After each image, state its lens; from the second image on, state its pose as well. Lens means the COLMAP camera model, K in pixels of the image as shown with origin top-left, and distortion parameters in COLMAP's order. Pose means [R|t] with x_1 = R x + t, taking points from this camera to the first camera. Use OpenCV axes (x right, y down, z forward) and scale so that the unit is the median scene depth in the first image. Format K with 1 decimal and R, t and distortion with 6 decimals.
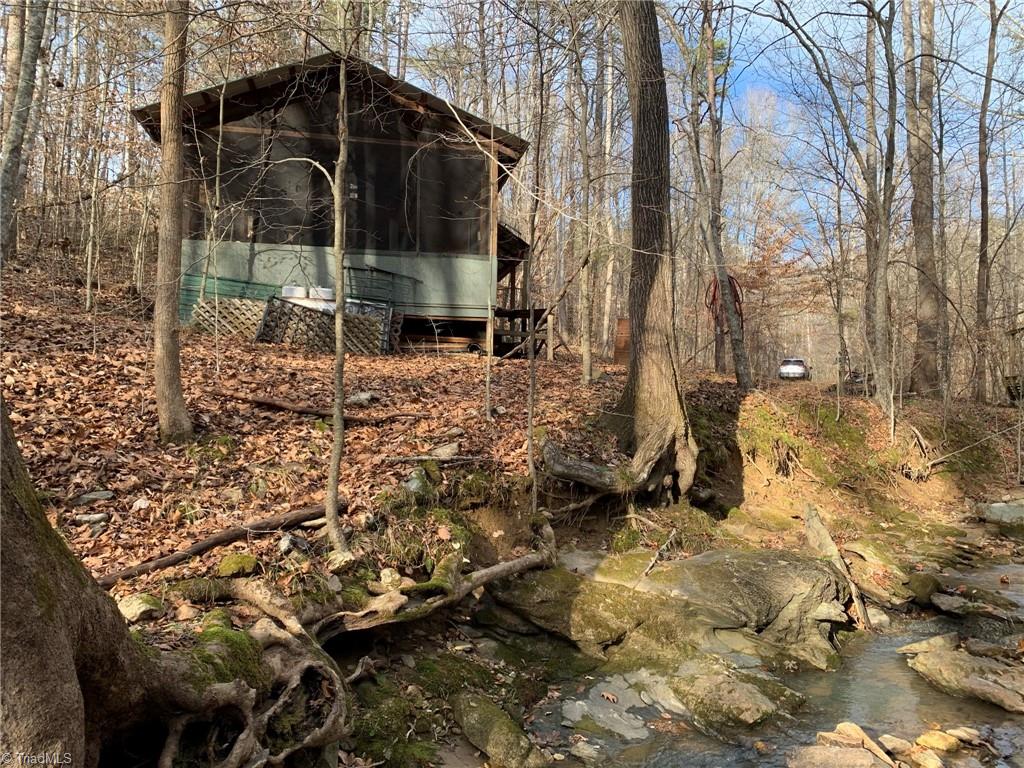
lens RADIAL K [[772.6, 0, 507.9], [0, 772.6, 376.2], [0, 0, 1]] dist [0.040803, -0.043686]
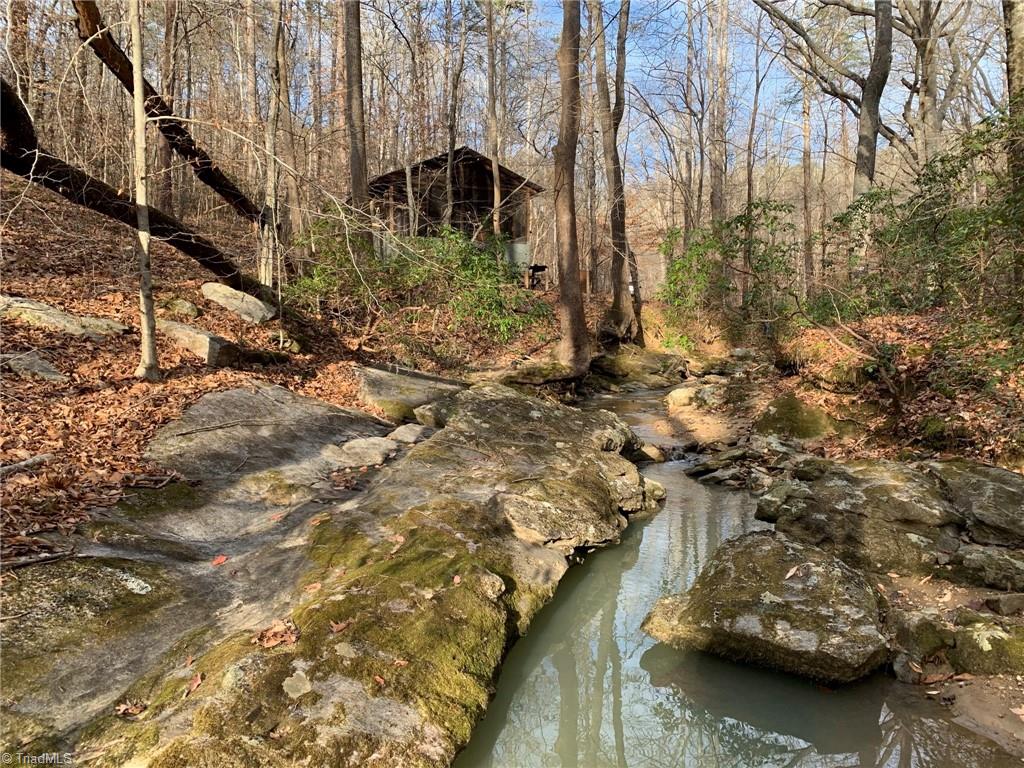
lens RADIAL K [[772.6, 0, 505.0], [0, 772.6, 384.2], [0, 0, 1]] dist [0.040803, -0.043686]
pose [[0.976083, -0.033966, 0.214726, -0.551428], [0.009087, 0.993230, 0.115805, -0.014242], [-0.217206, -0.111084, 0.969784, -1.093027]]
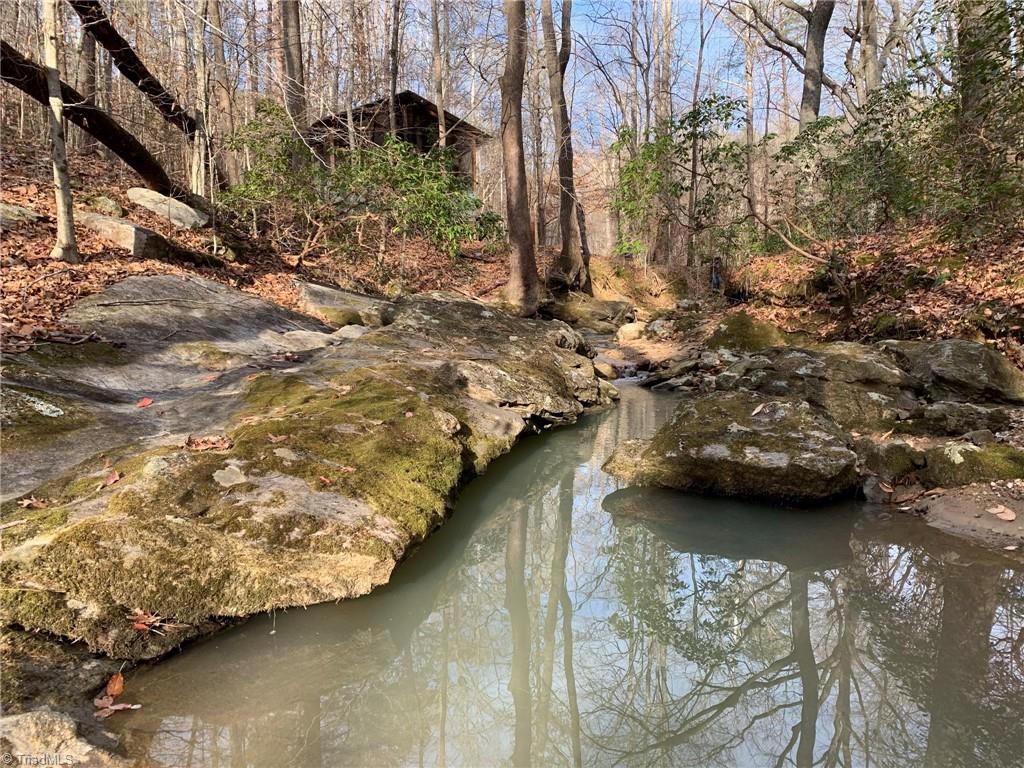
lens RADIAL K [[772.6, 0, 505.0], [0, 772.6, 385.3], [0, 0, 1]] dist [0.040803, -0.043686]
pose [[0.958918, -0.055762, 0.278148, -0.551204], [0.012878, 0.988037, 0.153680, 0.040824], [-0.283390, -0.143784, 0.948165, -1.079074]]
